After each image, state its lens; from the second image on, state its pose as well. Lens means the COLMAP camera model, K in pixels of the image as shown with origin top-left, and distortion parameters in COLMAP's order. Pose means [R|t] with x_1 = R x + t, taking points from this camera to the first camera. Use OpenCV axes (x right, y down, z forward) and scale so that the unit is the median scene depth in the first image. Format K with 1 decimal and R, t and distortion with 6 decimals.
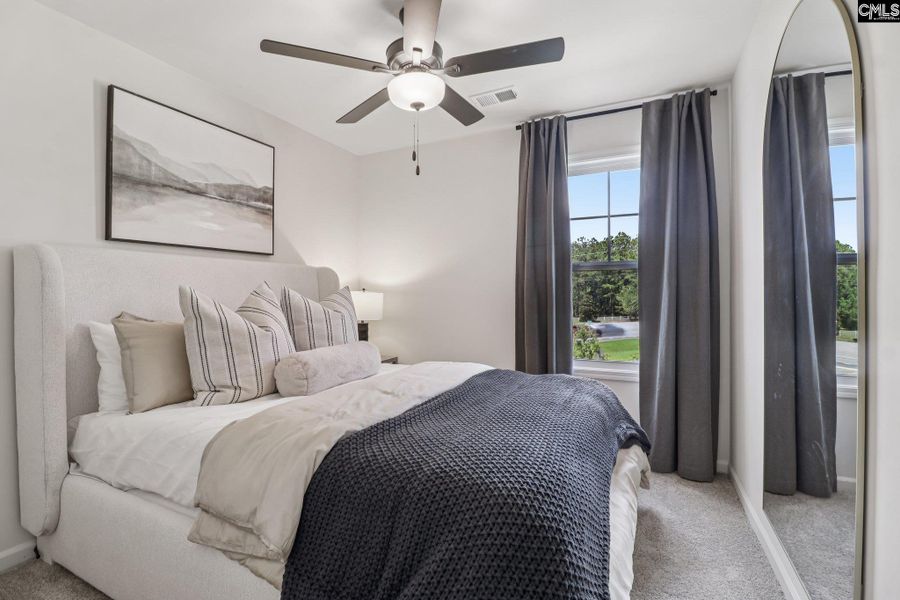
lens RADIAL K [[418.4, 0, 448.0], [0, 418.4, 295.6], [0, 0, 1]] dist [0.017950, 0.000042]
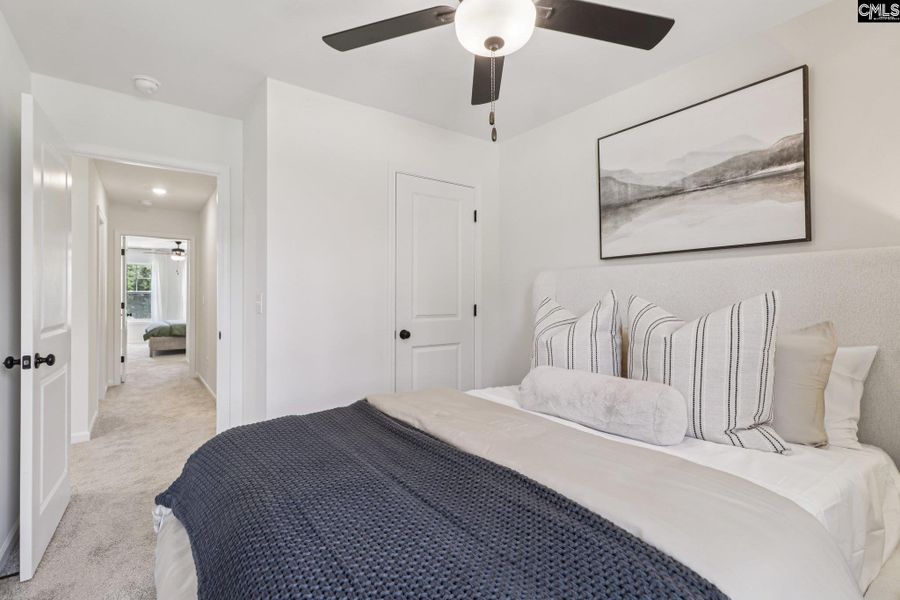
lens RADIAL K [[418.4, 0, 447.3], [0, 418.4, 303.7], [0, 0, 1]] dist [0.017950, 0.000042]
pose [[-0.466888, 0.014372, -0.884200, 0.472855], [-0.003646, 0.999828, 0.018177, -0.015709], [0.884309, 0.011710, -0.466755, 1.013836]]
